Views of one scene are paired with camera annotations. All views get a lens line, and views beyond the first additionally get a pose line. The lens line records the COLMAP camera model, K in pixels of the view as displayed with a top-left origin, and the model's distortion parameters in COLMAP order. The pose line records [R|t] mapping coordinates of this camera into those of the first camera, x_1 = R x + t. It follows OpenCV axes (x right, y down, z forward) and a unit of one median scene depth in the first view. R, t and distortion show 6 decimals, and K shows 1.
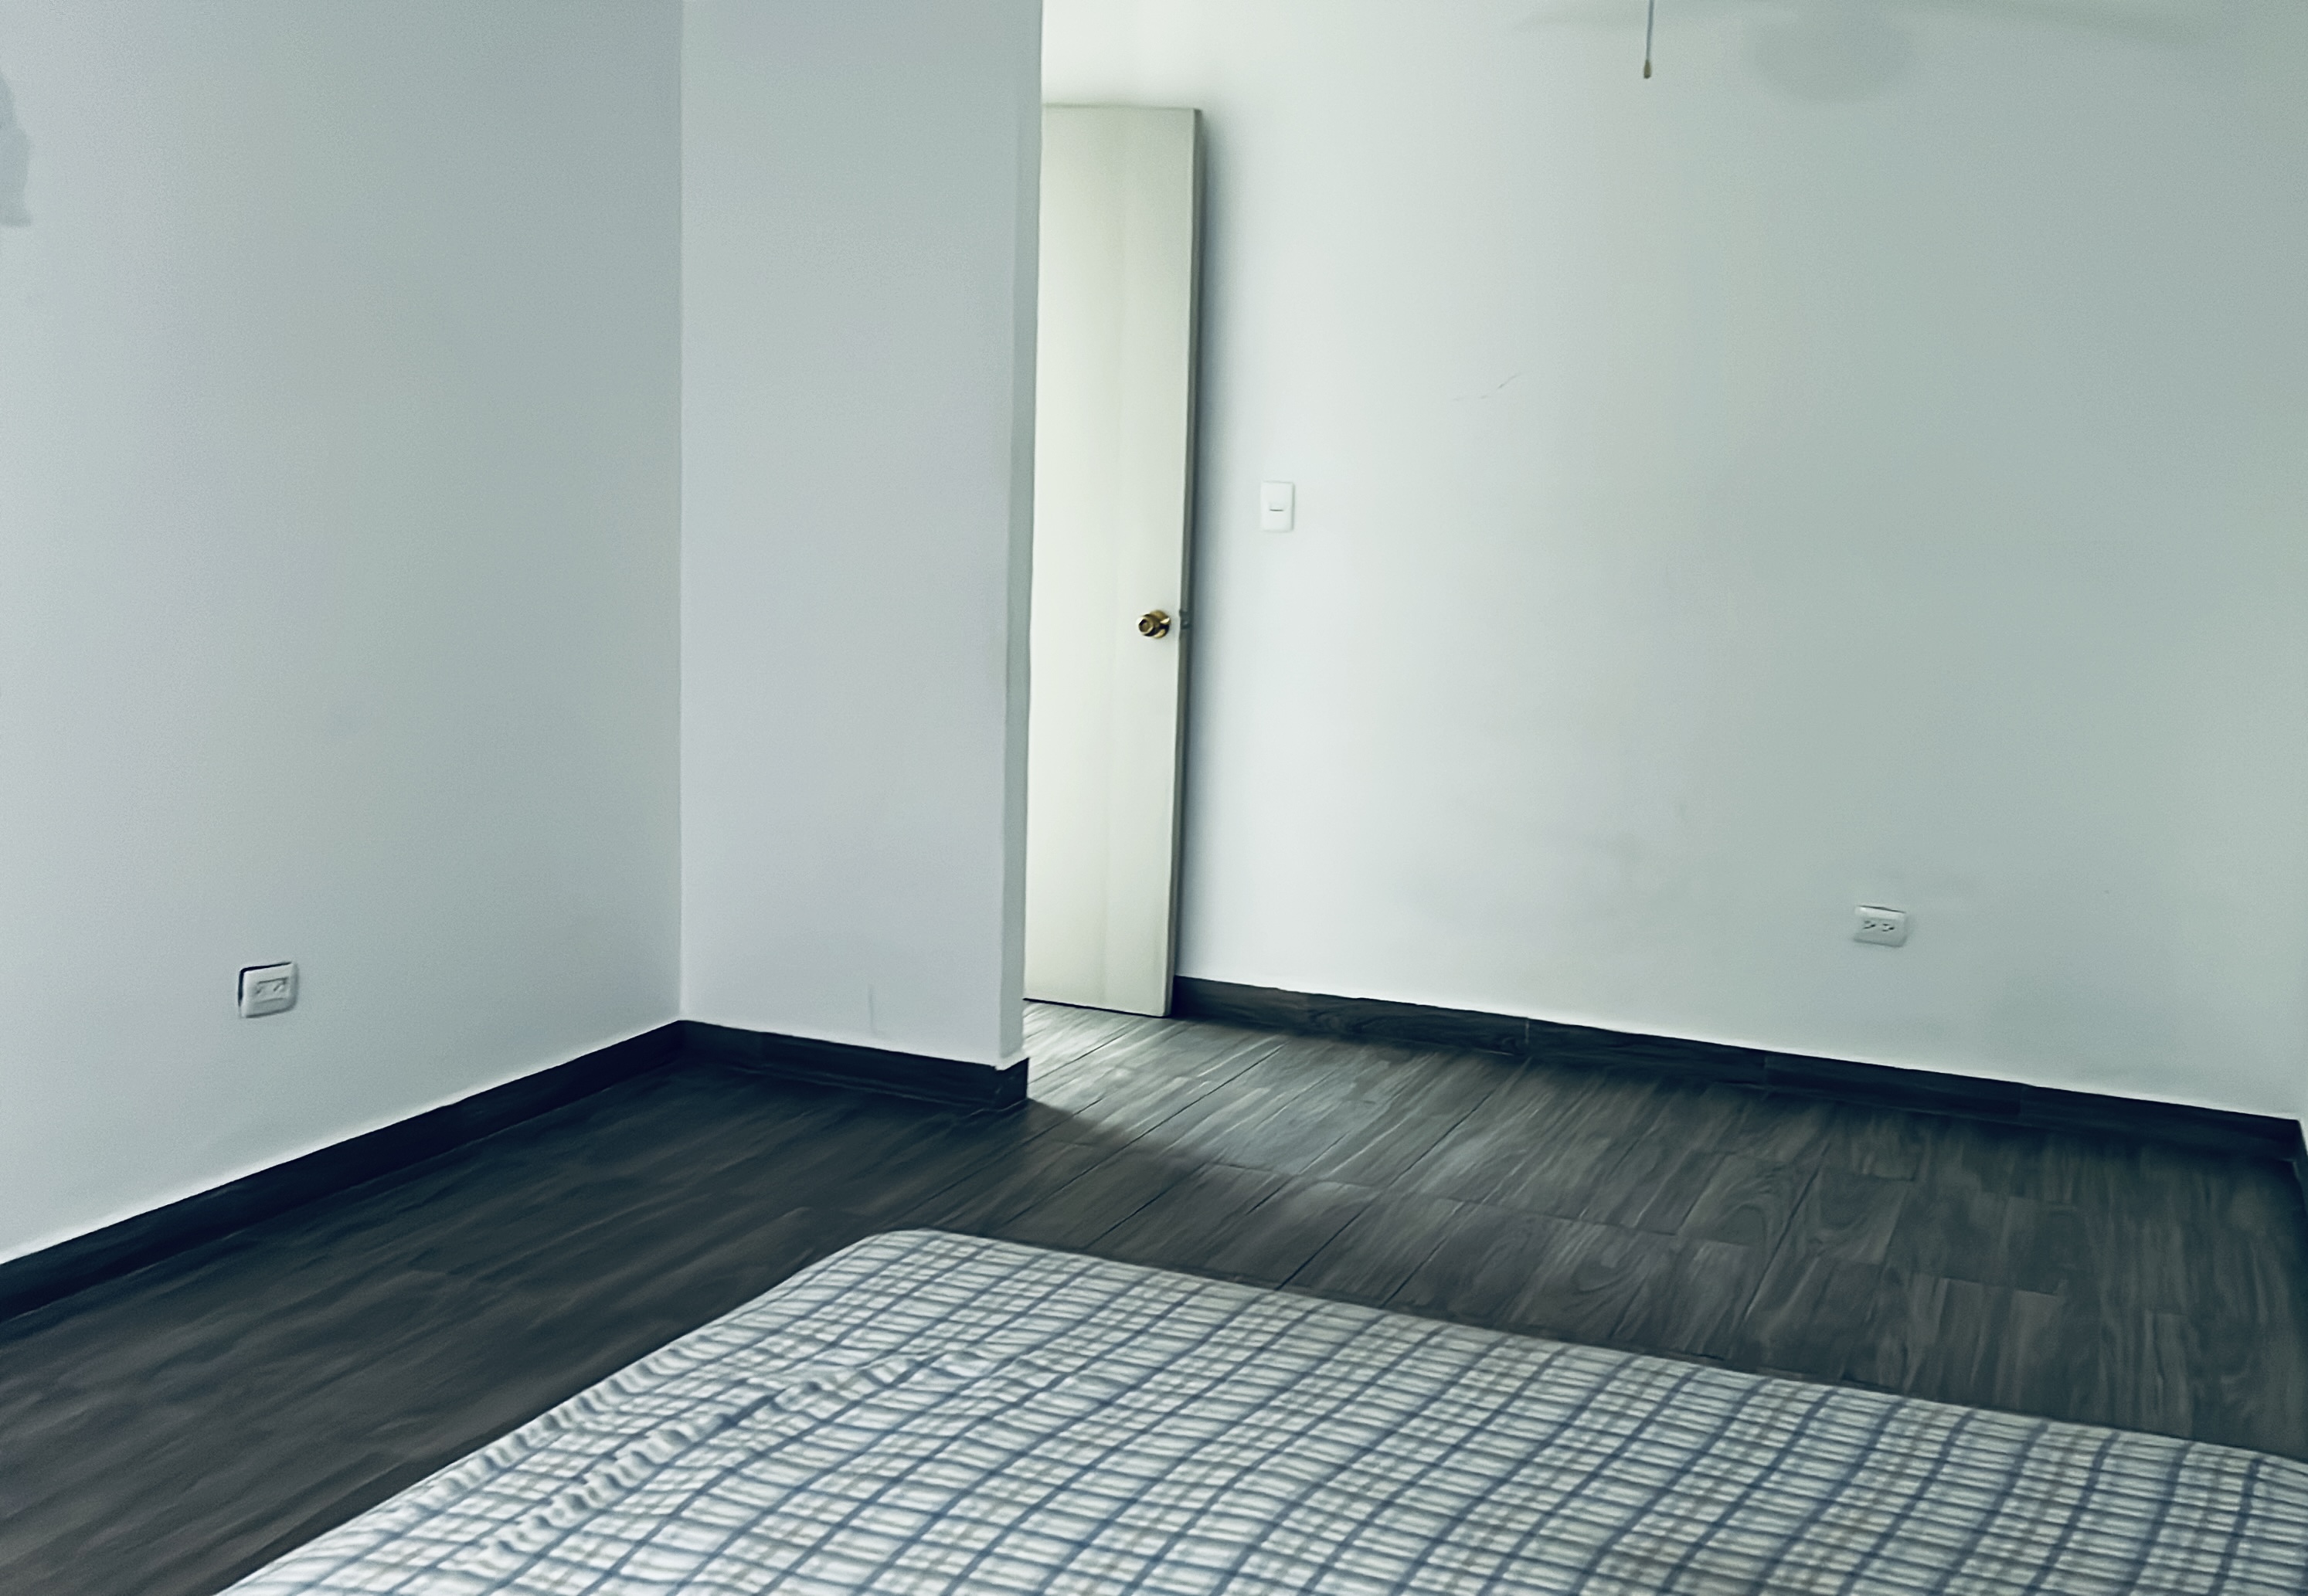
lens RADIAL K [[2285.3, 0, 1404.0], [0, 2285.3, 807.4], [0, 0, 1]] dist [0.123584, -0.259438]
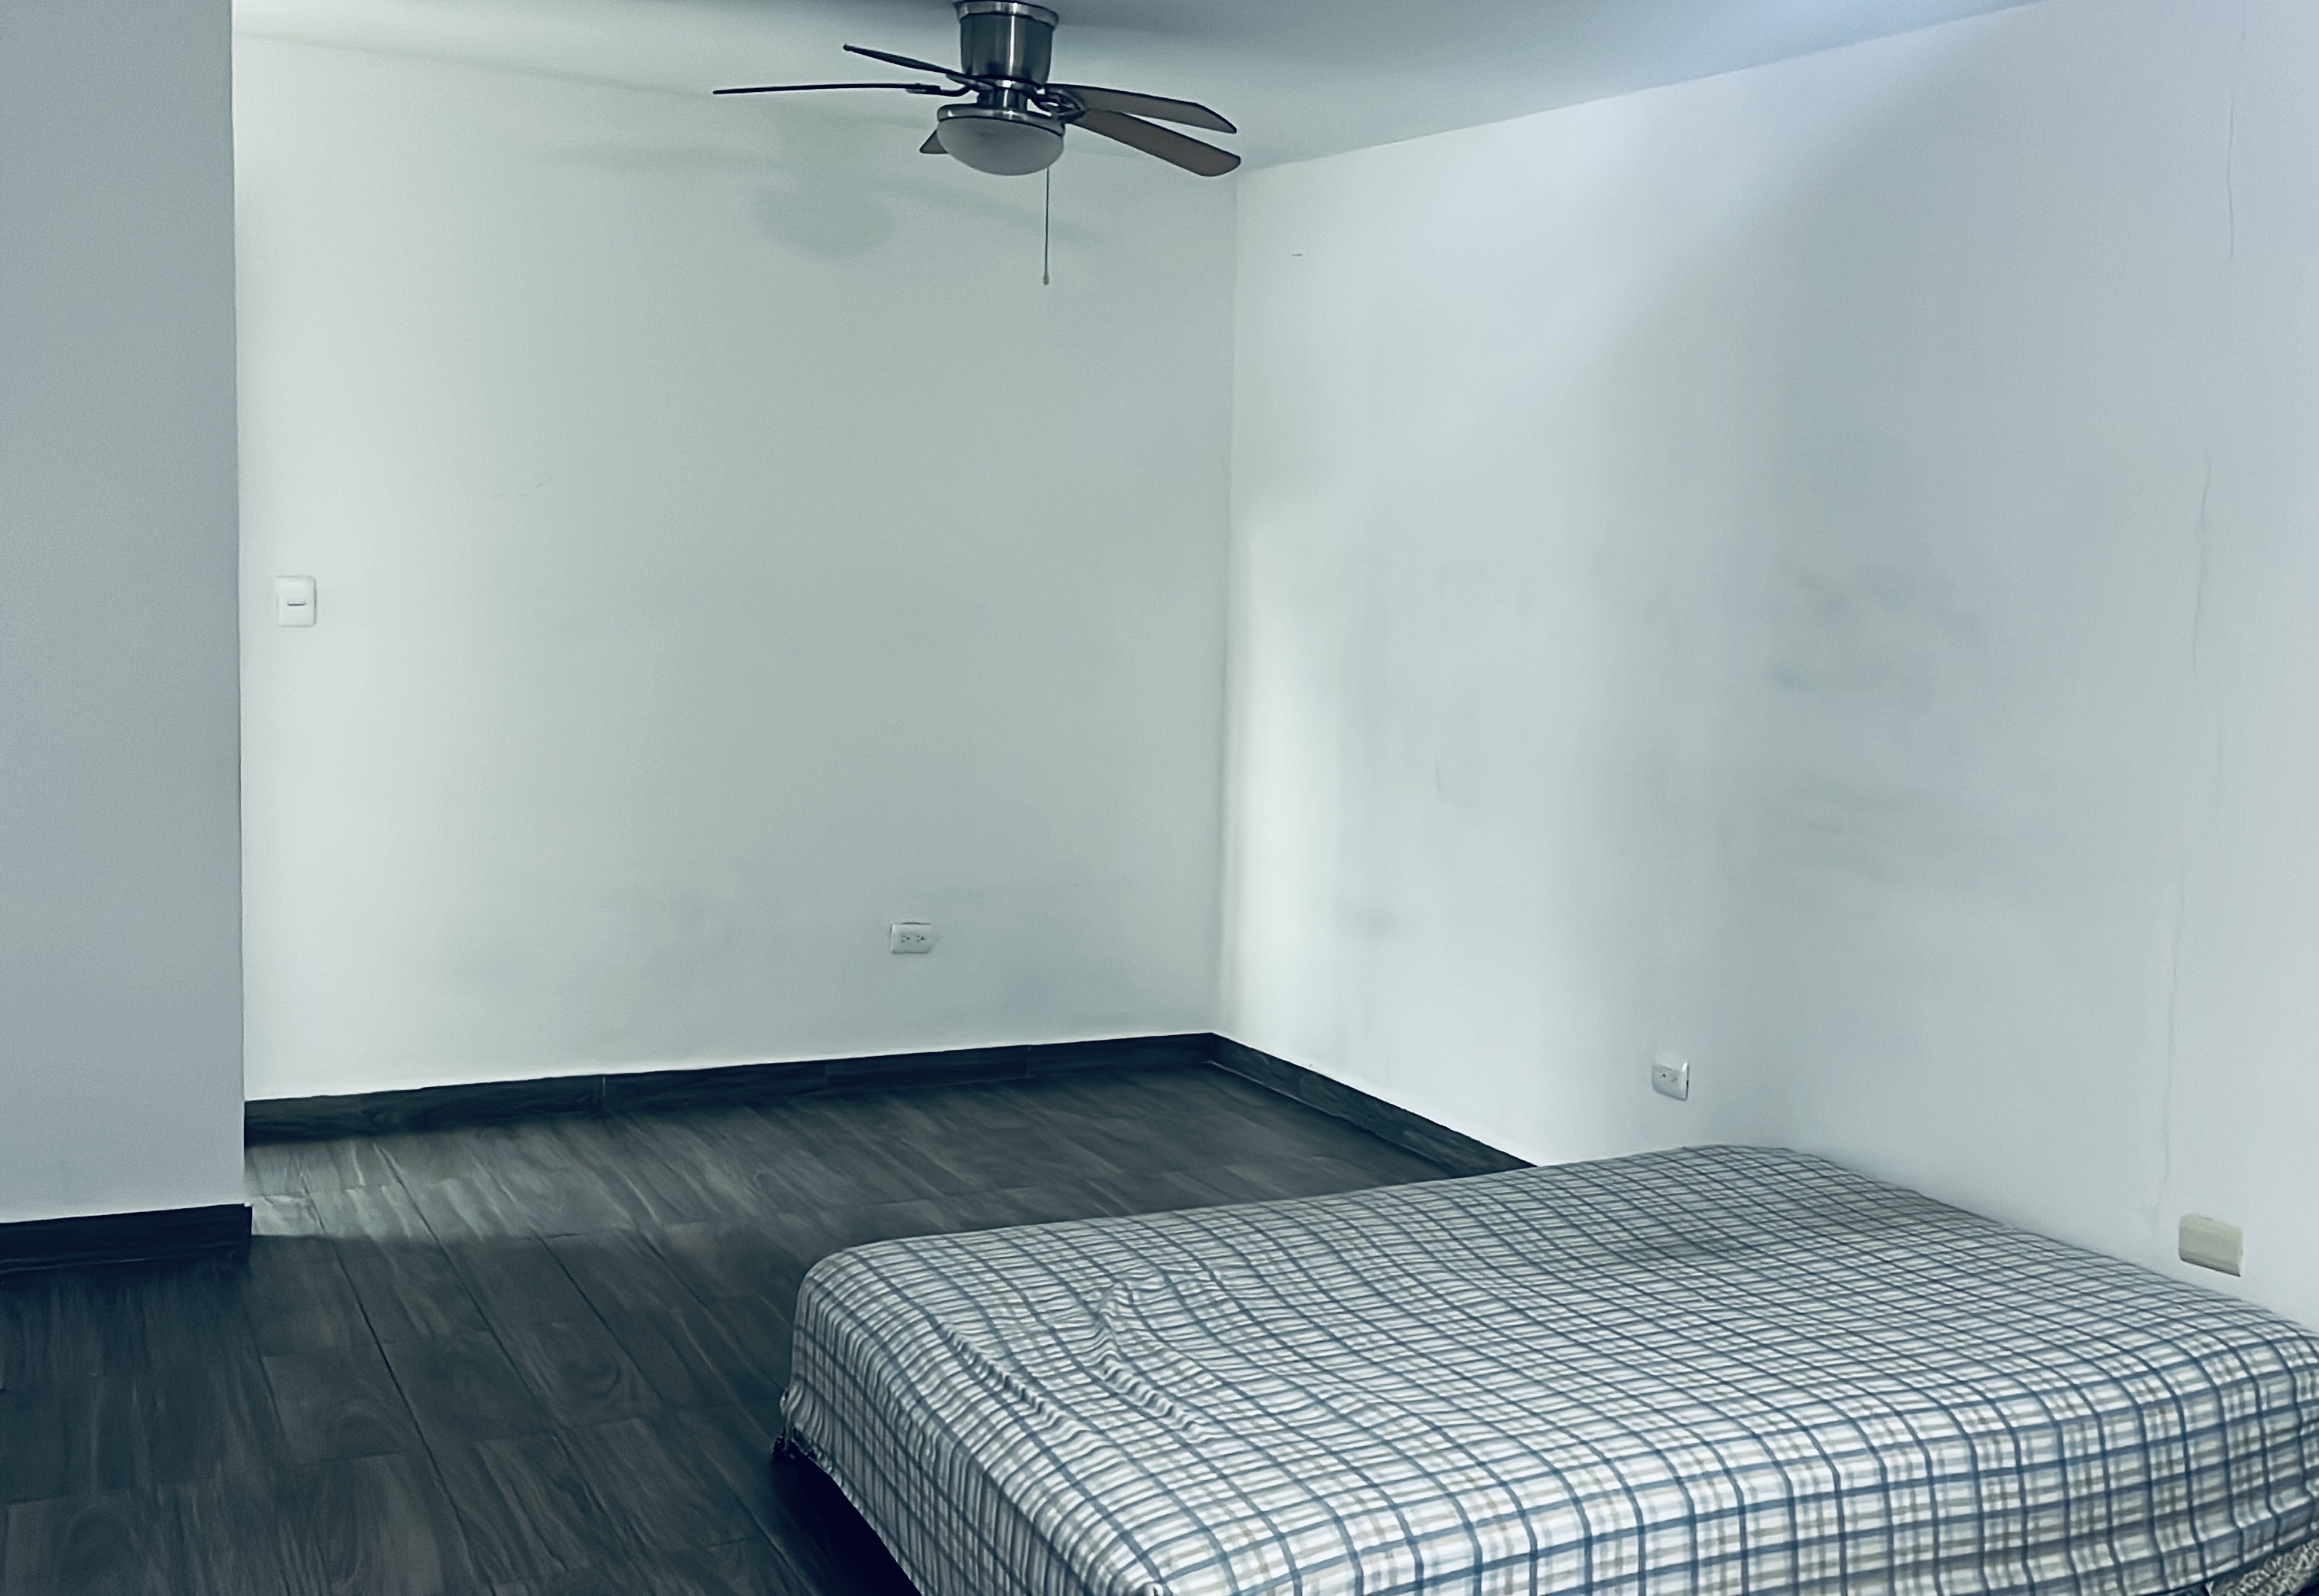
lens RADIAL K [[2296.4, 0, 1410.7], [0, 2296.4, 807.4], [0, 0, 1]] dist [0.123584, -0.259438]
pose [[0.649830, -0.091012, 0.754611, -0.601364], [0.103665, 0.994141, 0.030630, -0.030417], [-0.752977, 0.058323, 0.655458, 0.001920]]
